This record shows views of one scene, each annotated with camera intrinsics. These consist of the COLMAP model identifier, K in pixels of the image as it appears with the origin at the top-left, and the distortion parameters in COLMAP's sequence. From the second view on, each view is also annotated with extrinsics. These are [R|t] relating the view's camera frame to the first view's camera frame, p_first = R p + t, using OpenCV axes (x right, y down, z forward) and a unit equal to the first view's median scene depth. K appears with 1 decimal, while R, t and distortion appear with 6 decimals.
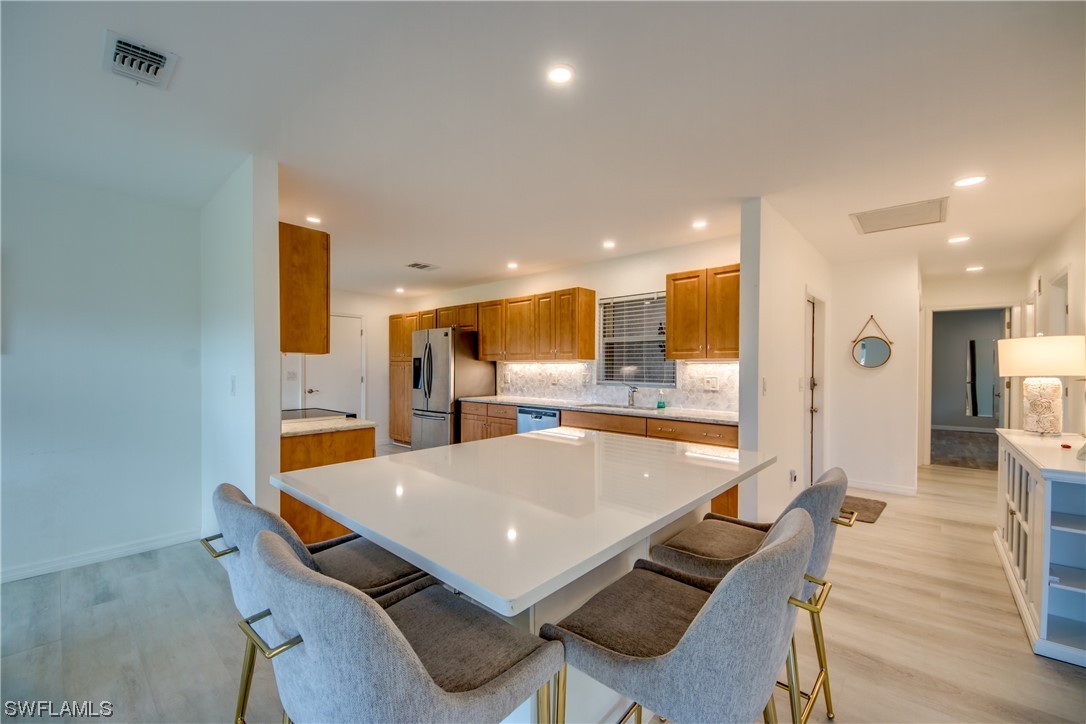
lens RADIAL K [[443.1, 0, 543.7], [0, 443.1, 370.0], [0, 0, 1]] dist [-0.009078, -0.000250]
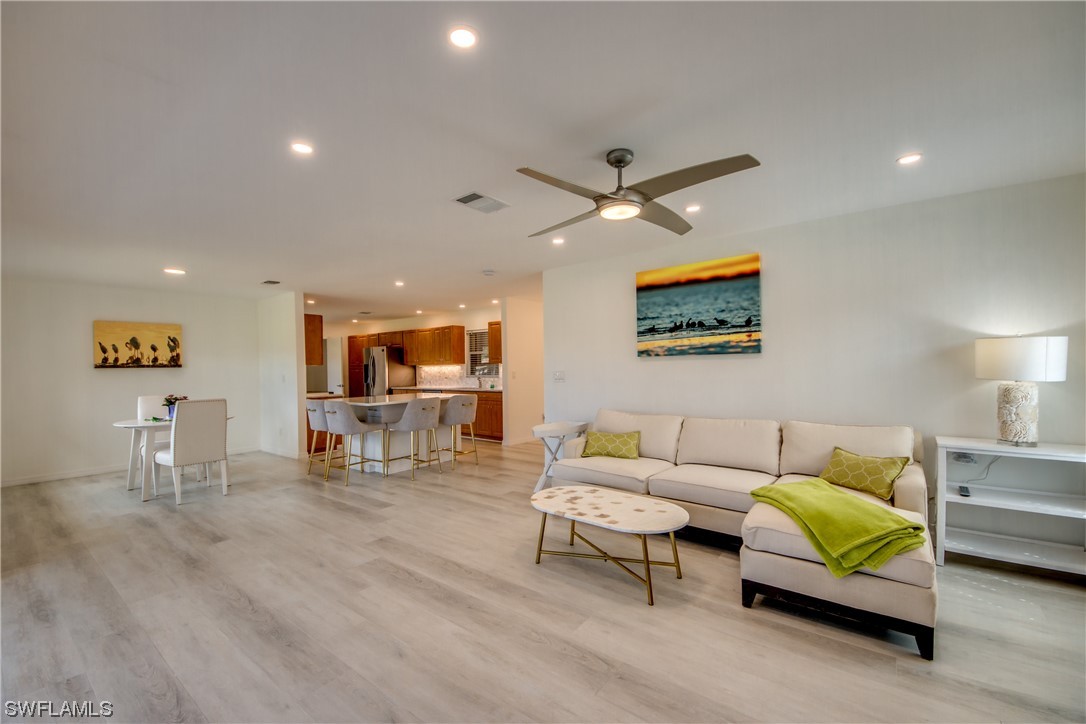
lens RADIAL K [[447.3, 0, 541.5], [0, 447.3, 369.5], [0, 0, 1]] dist [0.038049, -0.030199]
pose [[0.997350, -0.021346, 0.069545, 0.306310], [0.021483, 0.999768, -0.001231, 0.009851], [-0.069502, 0.002721, 0.997578, -0.884009]]
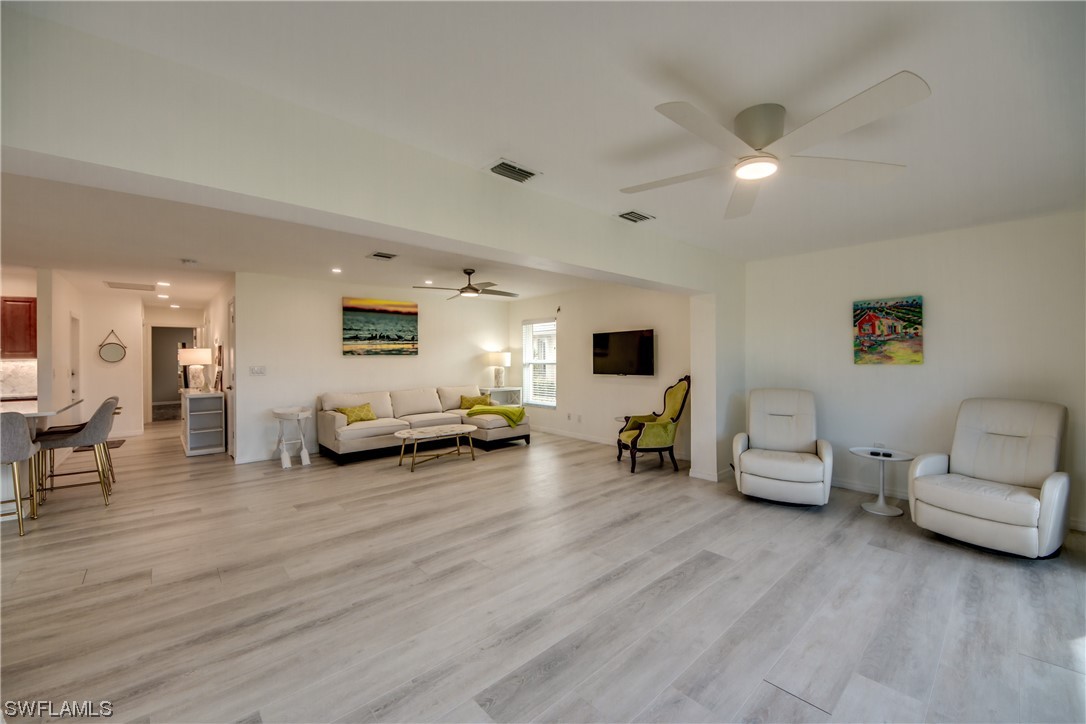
lens RADIAL K [[412.0, 0, 550.7], [0, 412.0, 358.0], [0, 0, 1]] dist [0.029917, -0.021777]
pose [[0.090475, -0.004981, 0.995886, -0.593551], [0.016999, 0.999850, 0.003457, 0.001579], [-0.995754, 0.016616, 0.090546, -0.702495]]
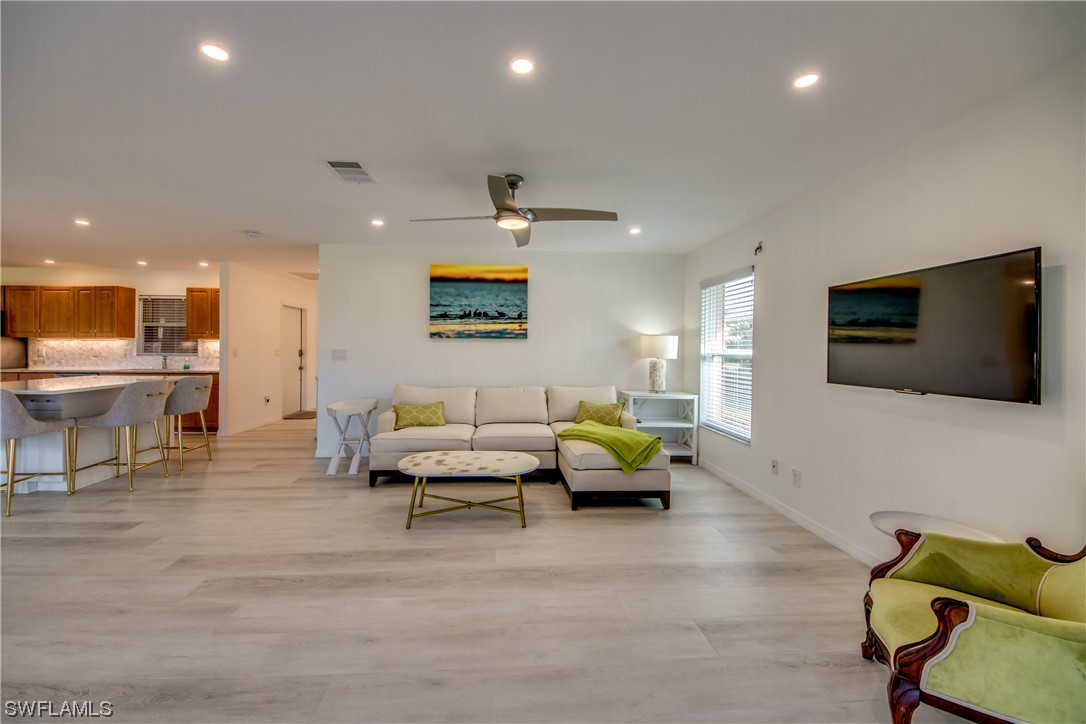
lens RADIAL K [[406.0, 0, 527.7], [0, 406.0, 350.0], [0, 0, 1]] dist [0.028883, -0.020278]
pose [[0.692318, -0.001376, 0.721591, 0.039626], [0.000382, 0.999999, 0.001541, 0.013827], [-0.721593, -0.000792, 0.692318, -0.807749]]
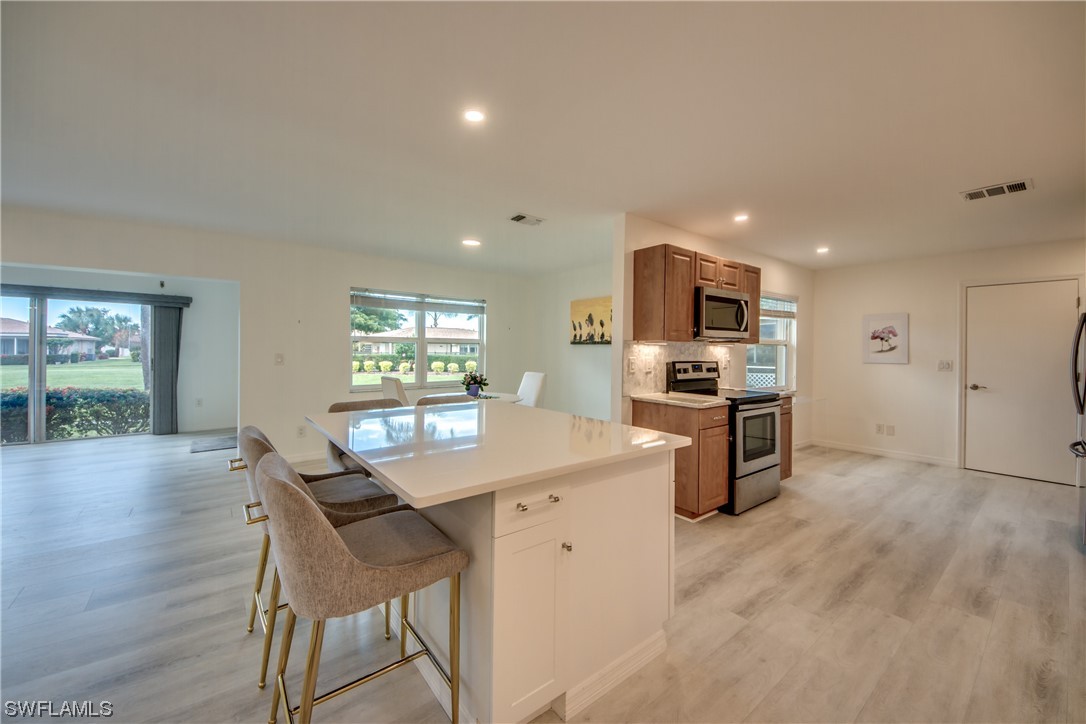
lens RADIAL K [[411.7, 0, 544.7], [0, 411.7, 350.4], [0, 0, 1]] dist [0.039766, -0.021199]
pose [[-0.168238, -0.002485, -0.985743, 0.406914], [-0.018933, 0.999821, 0.000711, -0.002181], [0.985564, 0.018782, -0.168255, 0.493645]]
